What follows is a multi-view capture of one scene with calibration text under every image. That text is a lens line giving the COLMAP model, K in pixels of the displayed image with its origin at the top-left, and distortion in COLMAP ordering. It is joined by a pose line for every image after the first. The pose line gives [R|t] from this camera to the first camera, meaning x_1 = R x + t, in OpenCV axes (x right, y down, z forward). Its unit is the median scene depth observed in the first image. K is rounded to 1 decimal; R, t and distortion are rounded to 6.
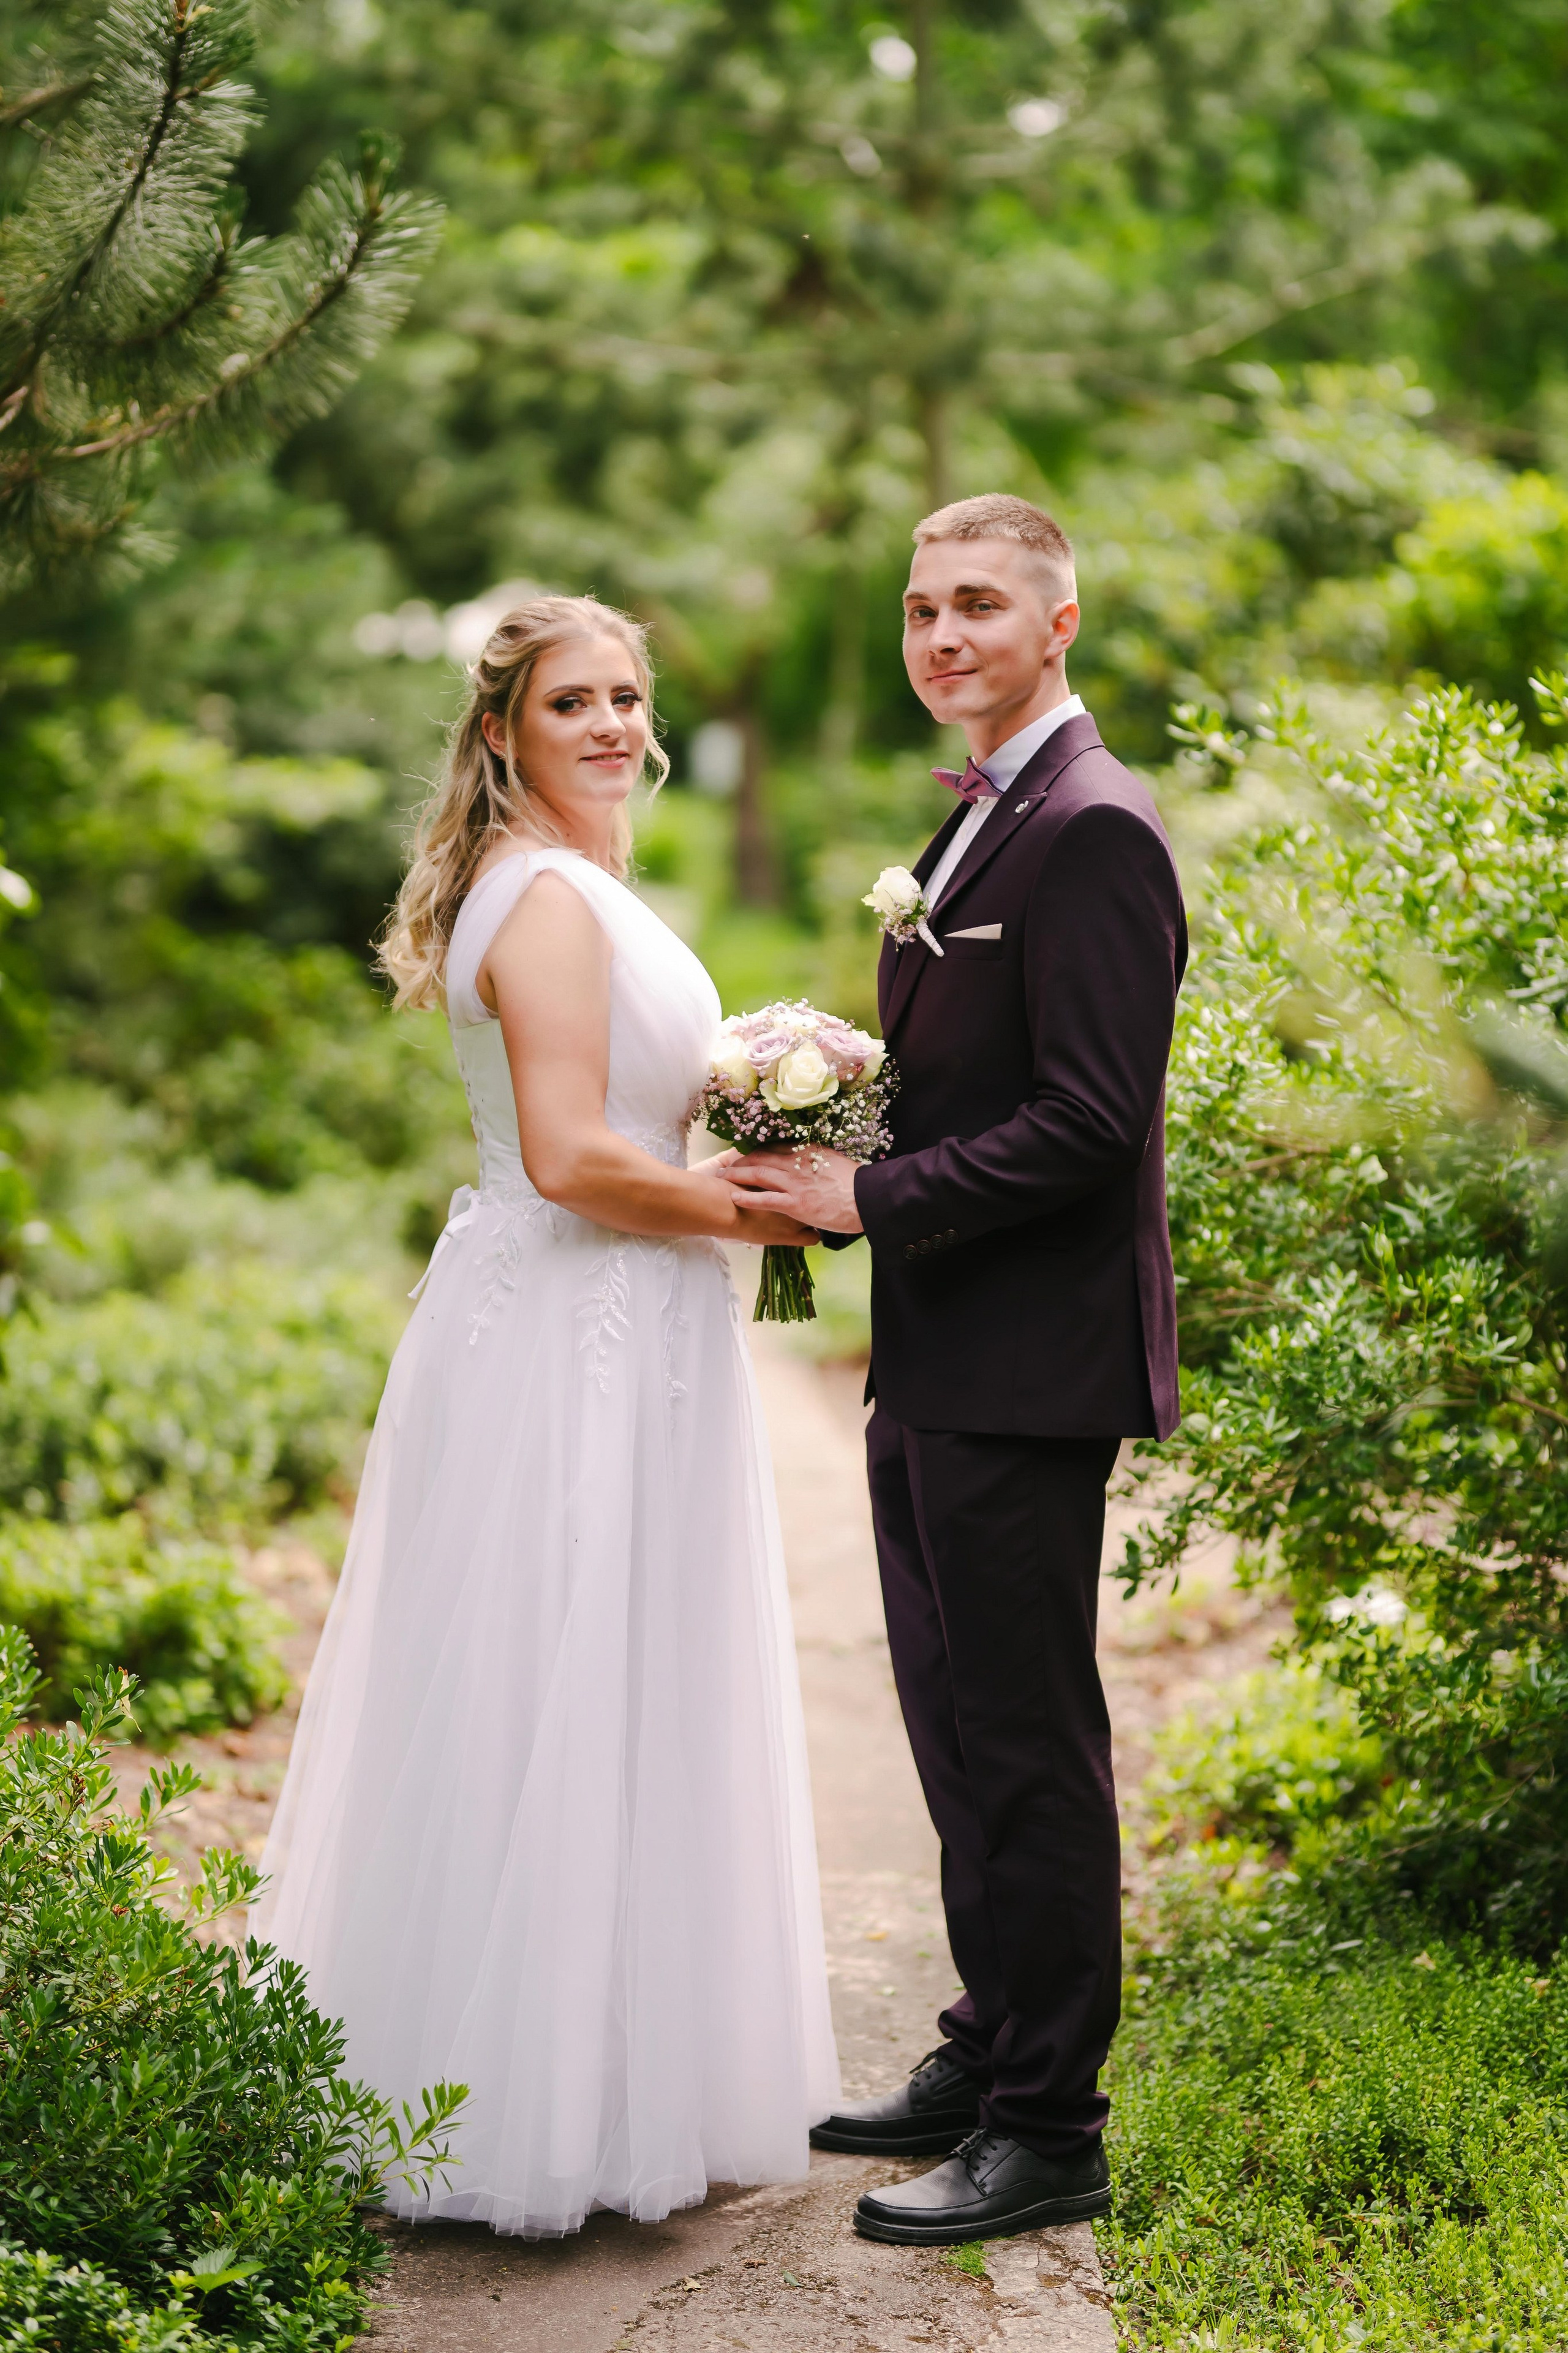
lens RADIAL K [[6071.6, 0, 784.0], [0, 6071.6, 1176.5], [0, 0, 1]] dist [-0.007752, -0.326627]
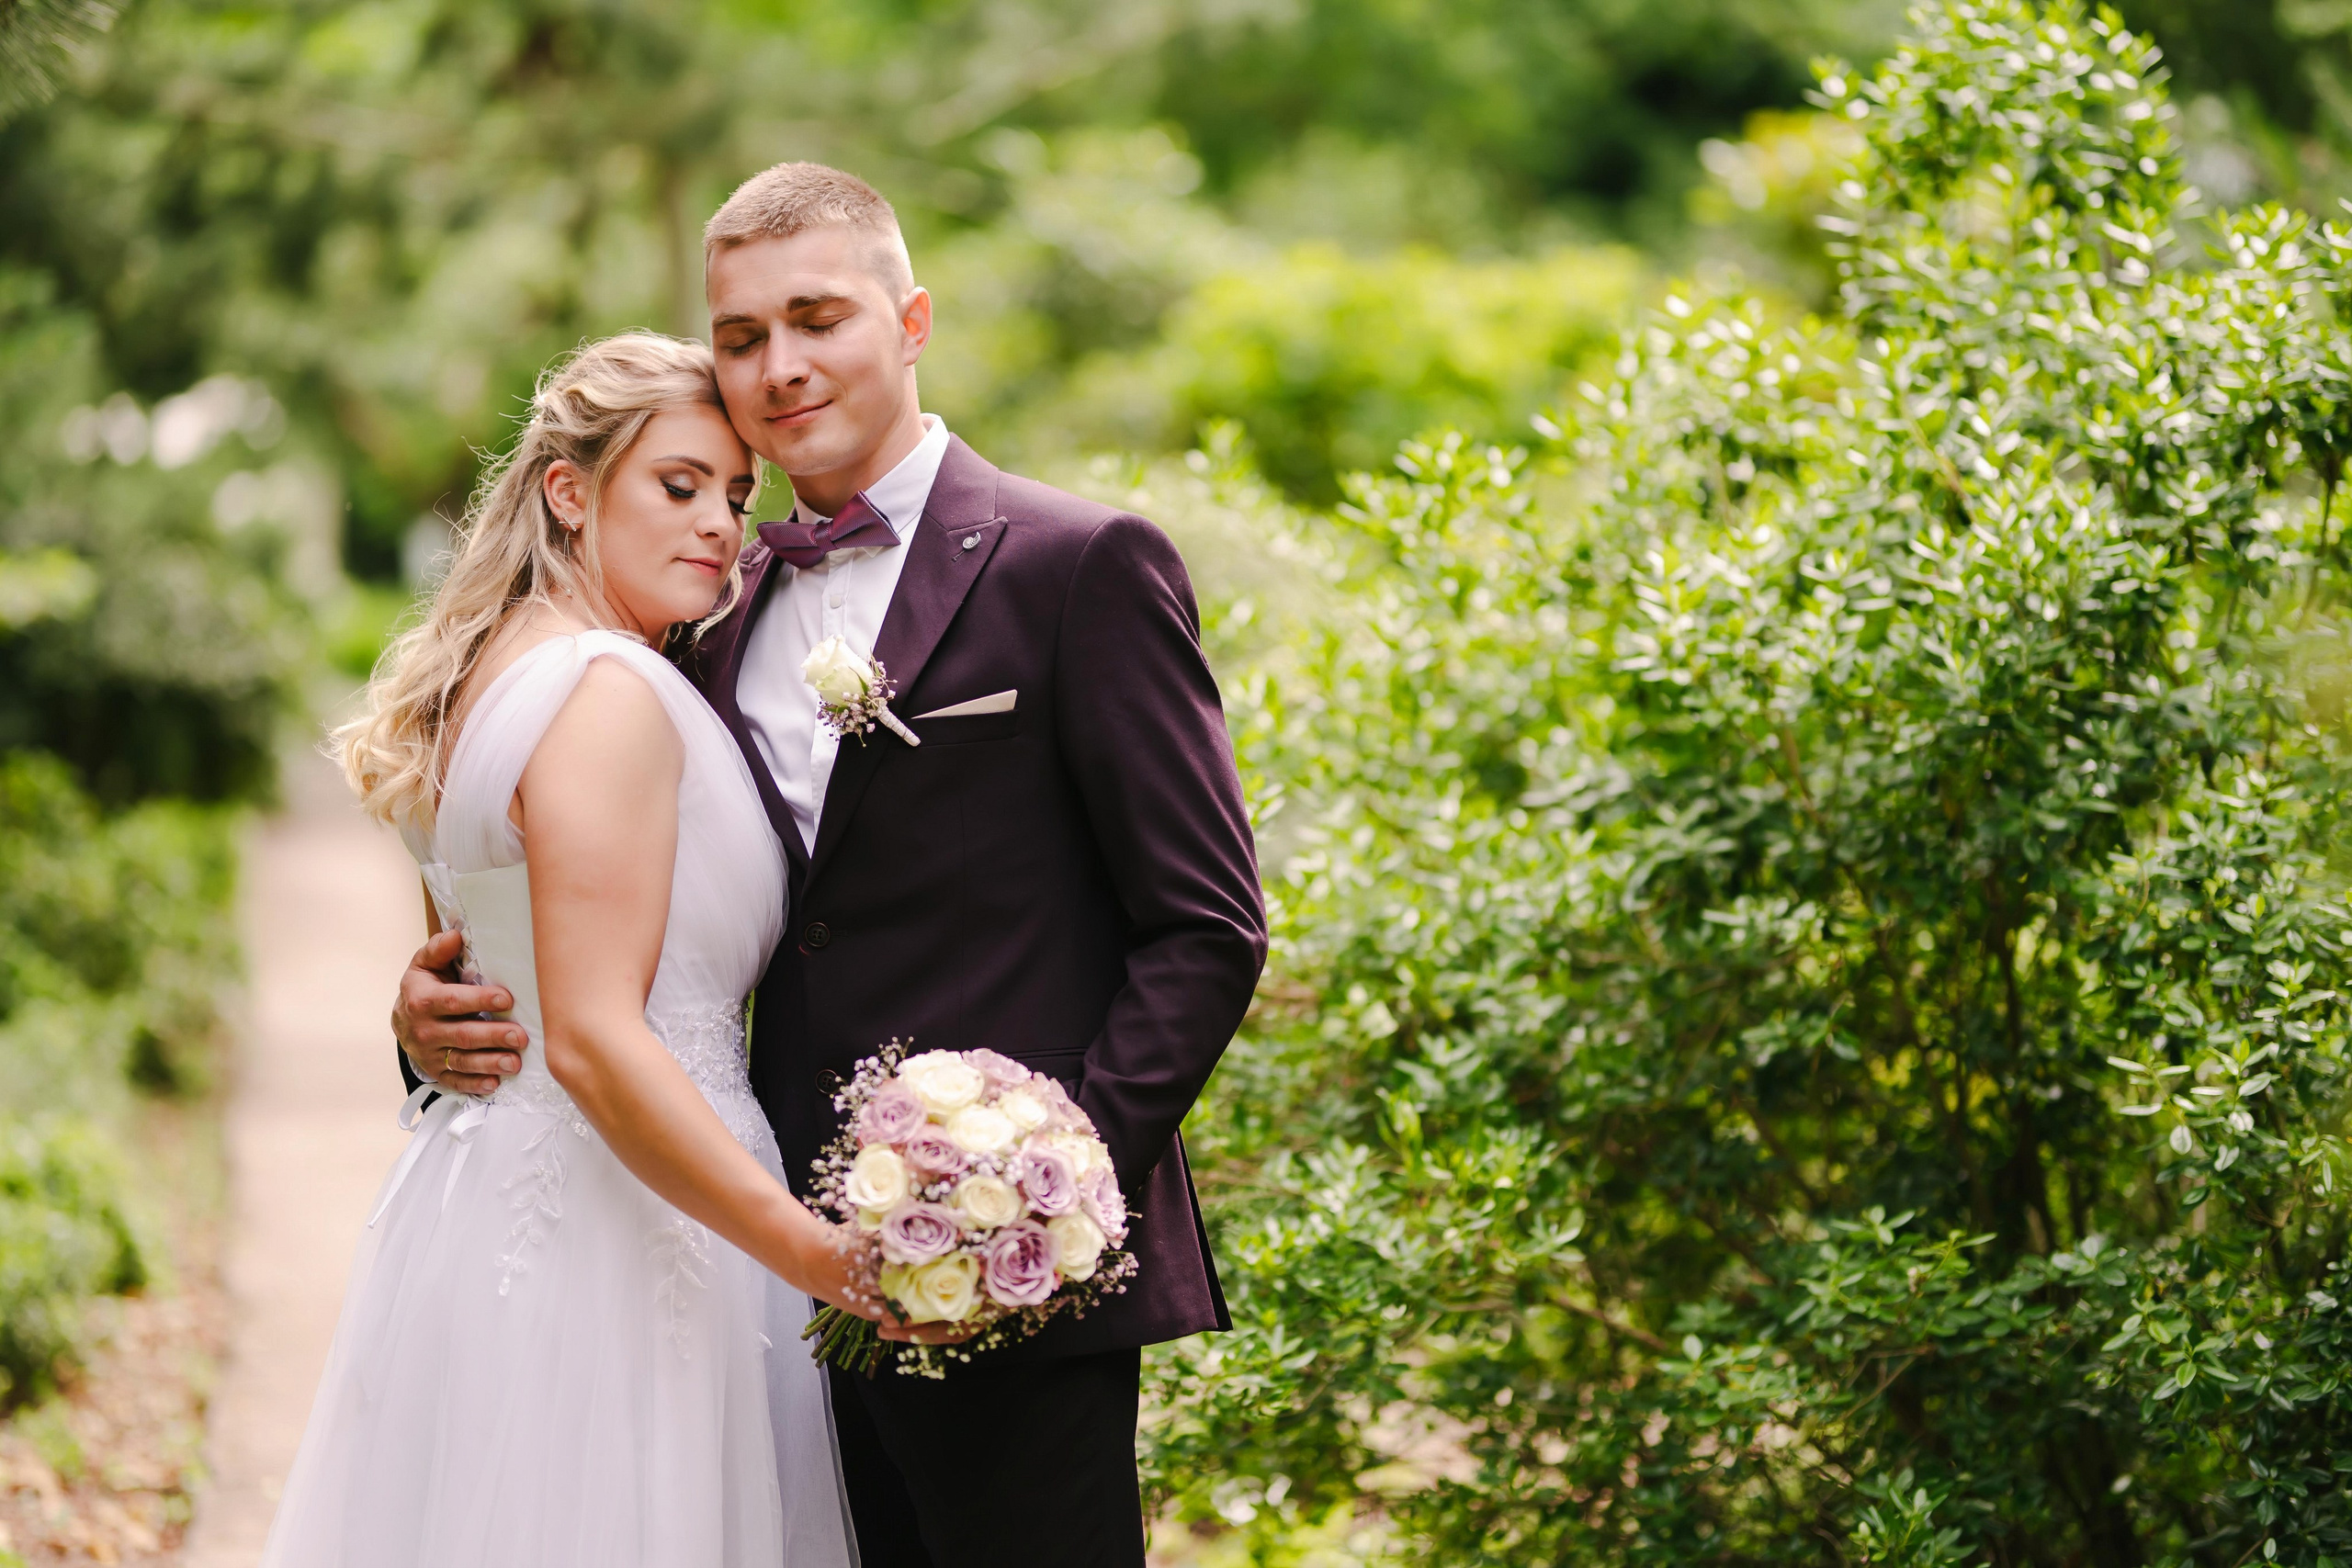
lens RADIAL K [[5820.9, 0, 1176.0], [0, 5820.9, 784.0], [0, 0, 1]] dist [0.027690, -1.193334]
pose [[0.992681, -0.015100, 0.119821, -0.017133], [0.018741, 0.999395, -0.029315, -0.007873], [-0.119305, 0.031346, 0.992363, 0.177703]]
